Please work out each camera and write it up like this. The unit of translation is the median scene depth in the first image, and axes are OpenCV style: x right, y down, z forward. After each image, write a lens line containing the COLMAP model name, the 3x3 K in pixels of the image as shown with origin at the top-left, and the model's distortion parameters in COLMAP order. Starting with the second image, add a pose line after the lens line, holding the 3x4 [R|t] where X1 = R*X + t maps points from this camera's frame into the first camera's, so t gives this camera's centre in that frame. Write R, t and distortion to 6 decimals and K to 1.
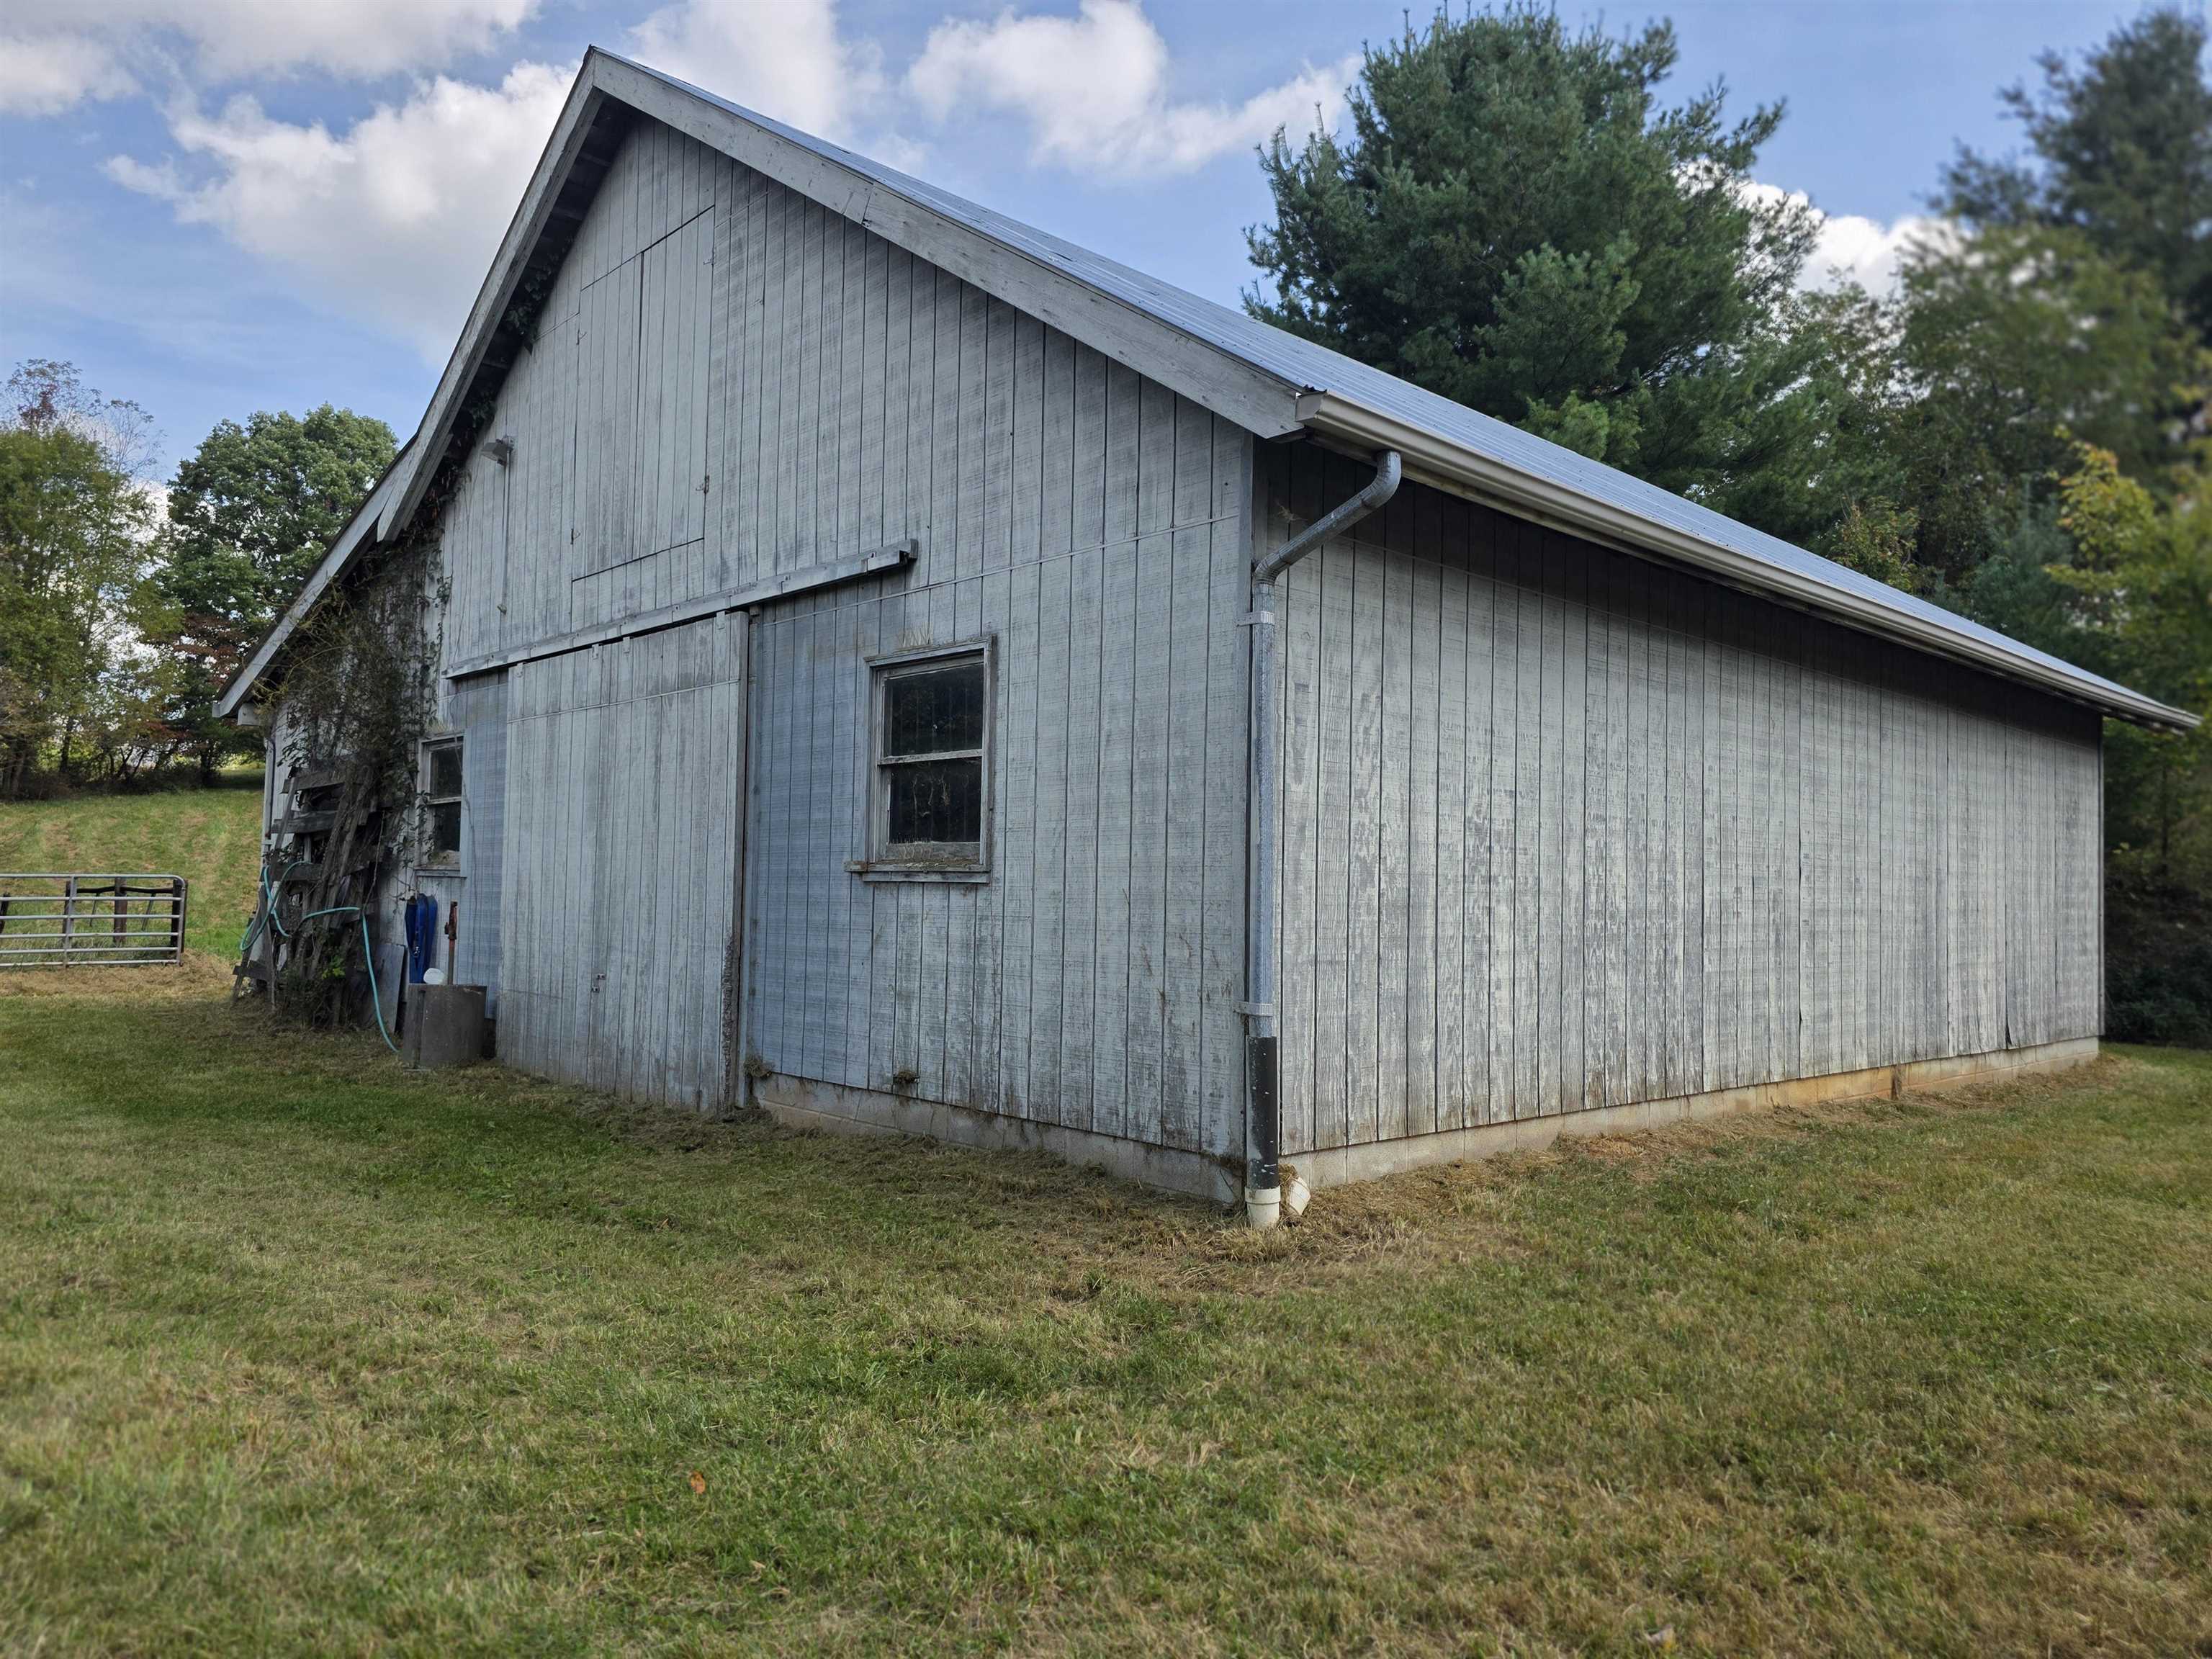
lens RADIAL K [[1486.1, 0, 1110.2], [0, 1486.1, 821.1], [0, 0, 1]] dist [0.049547, -0.045650]
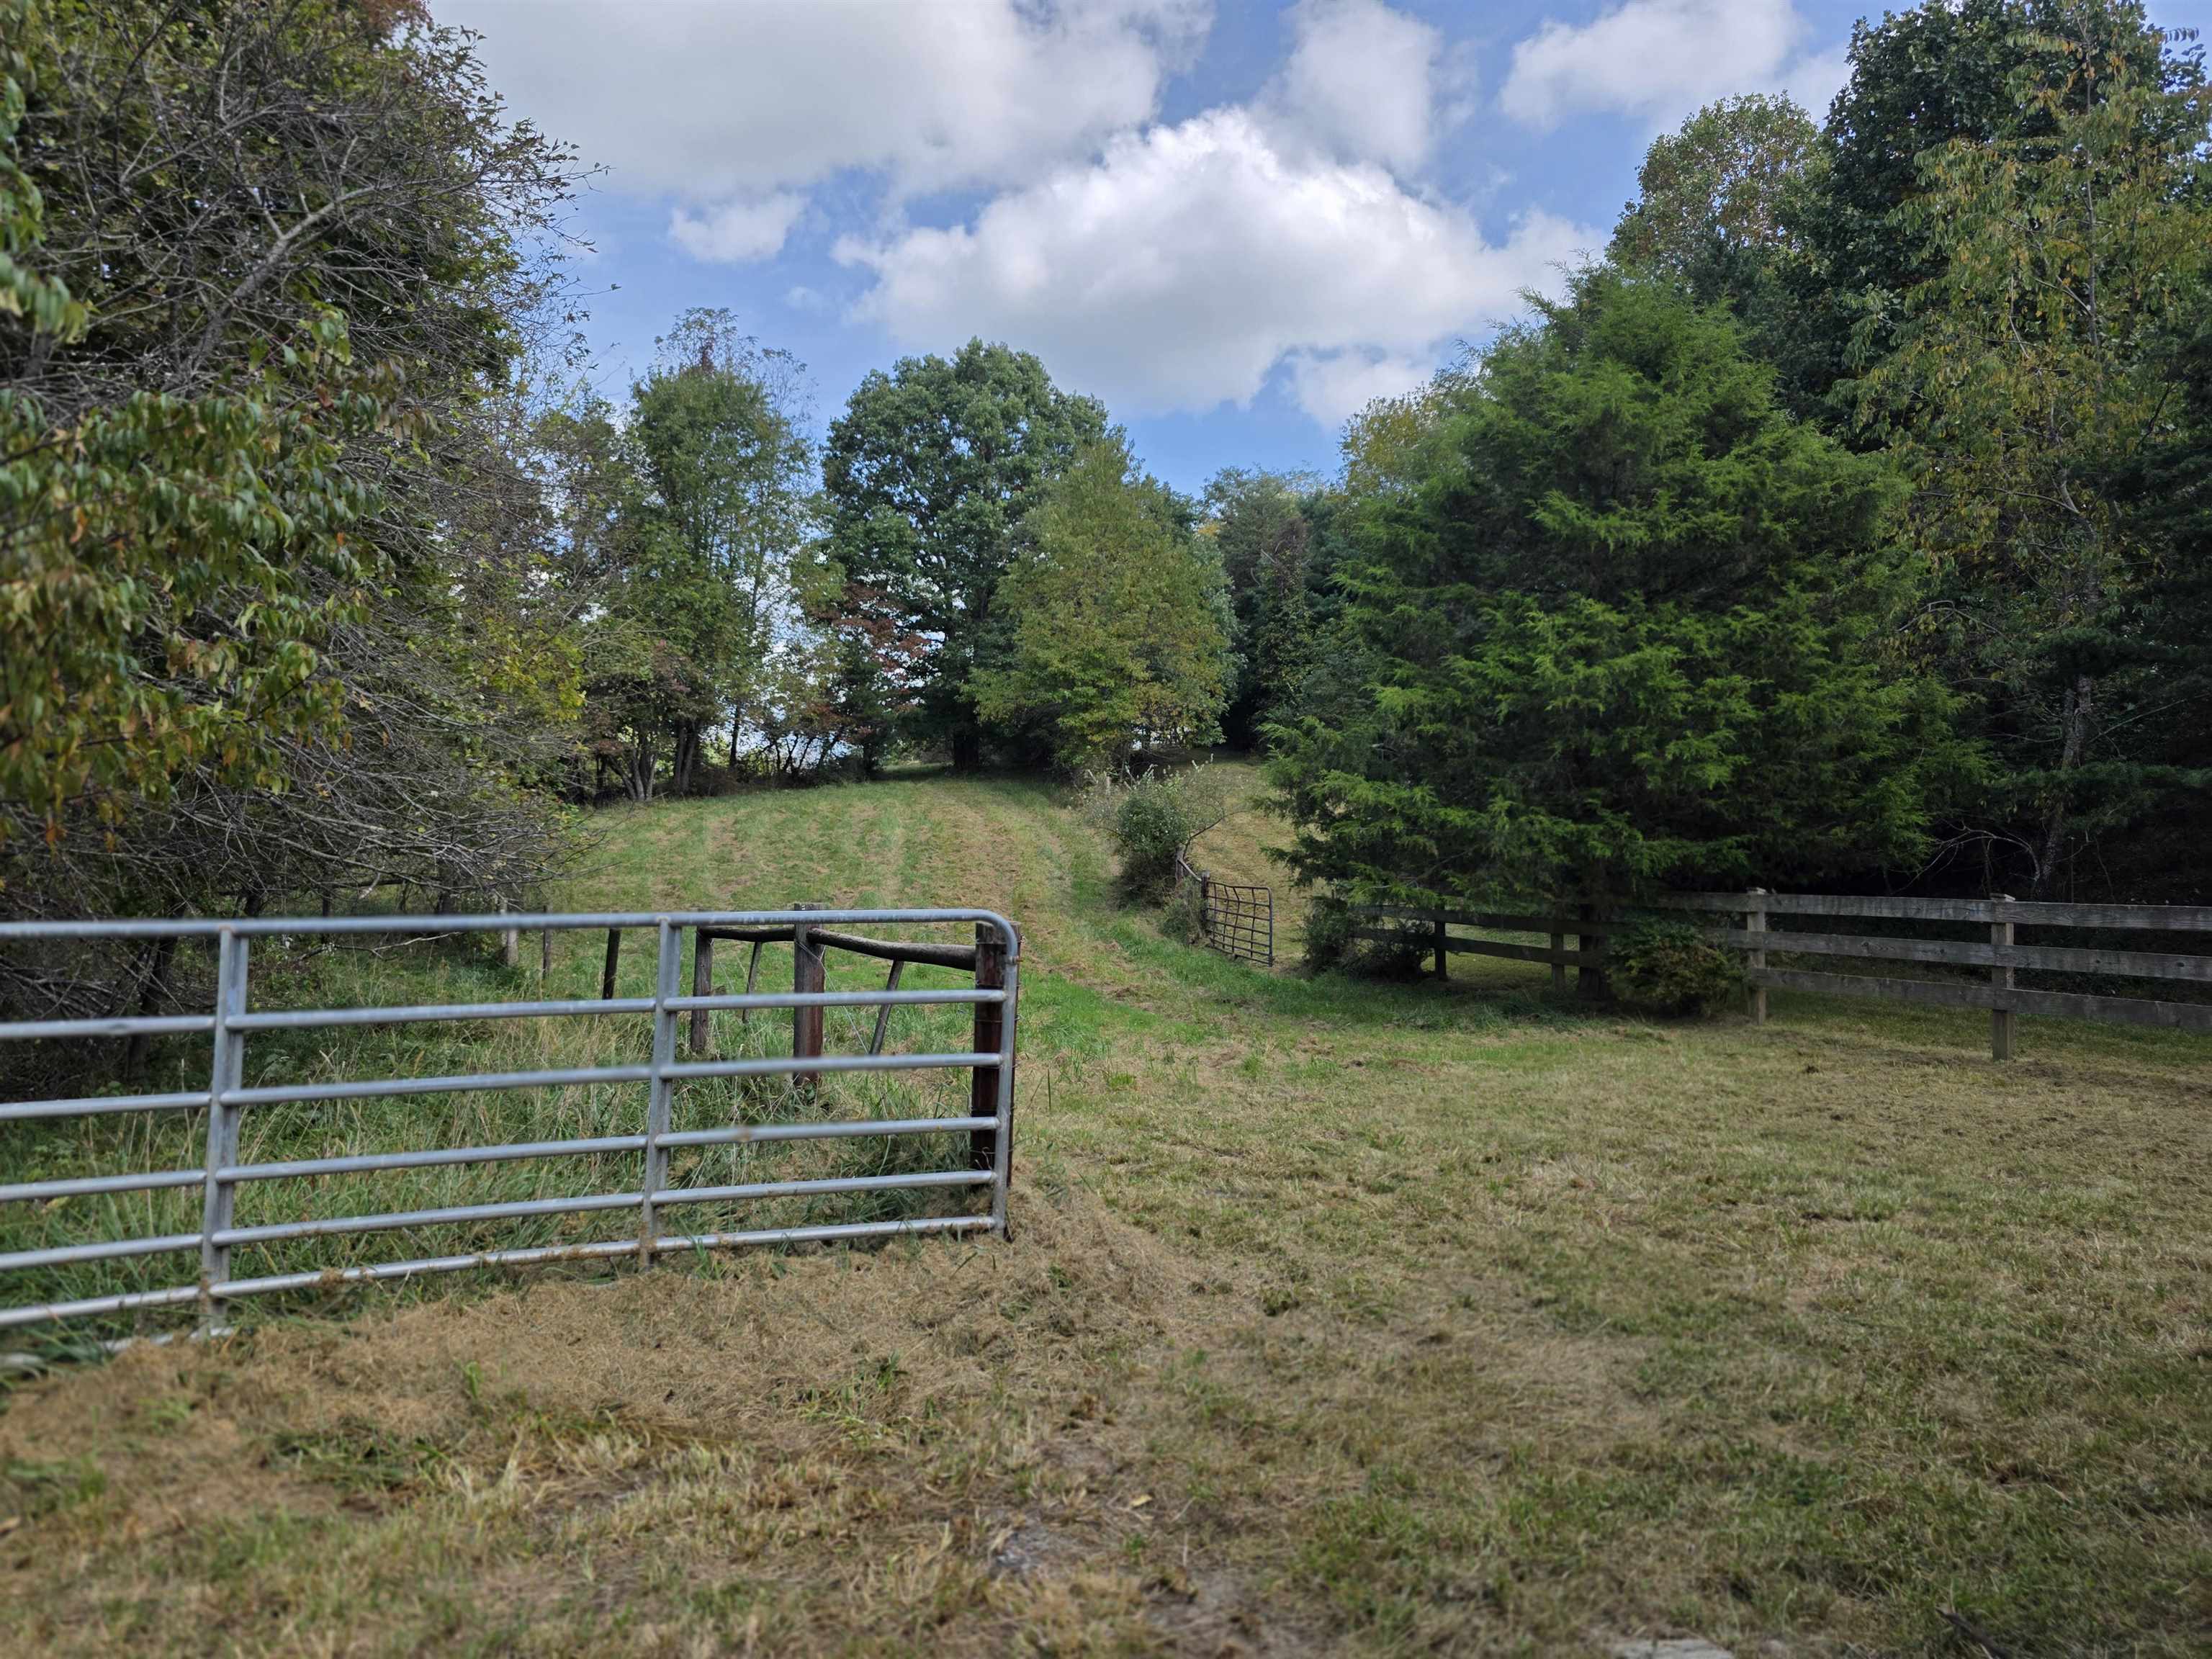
lens RADIAL K [[1486.1, 0, 1110.2], [0, 1486.1, 821.1], [0, 0, 1]] dist [0.049547, -0.045650]
pose [[0.933098, -0.023400, -0.358860, -0.164595], [0.024595, 0.999697, -0.001237, 0.006841], [0.358780, -0.007672, 0.933391, 0.247410]]
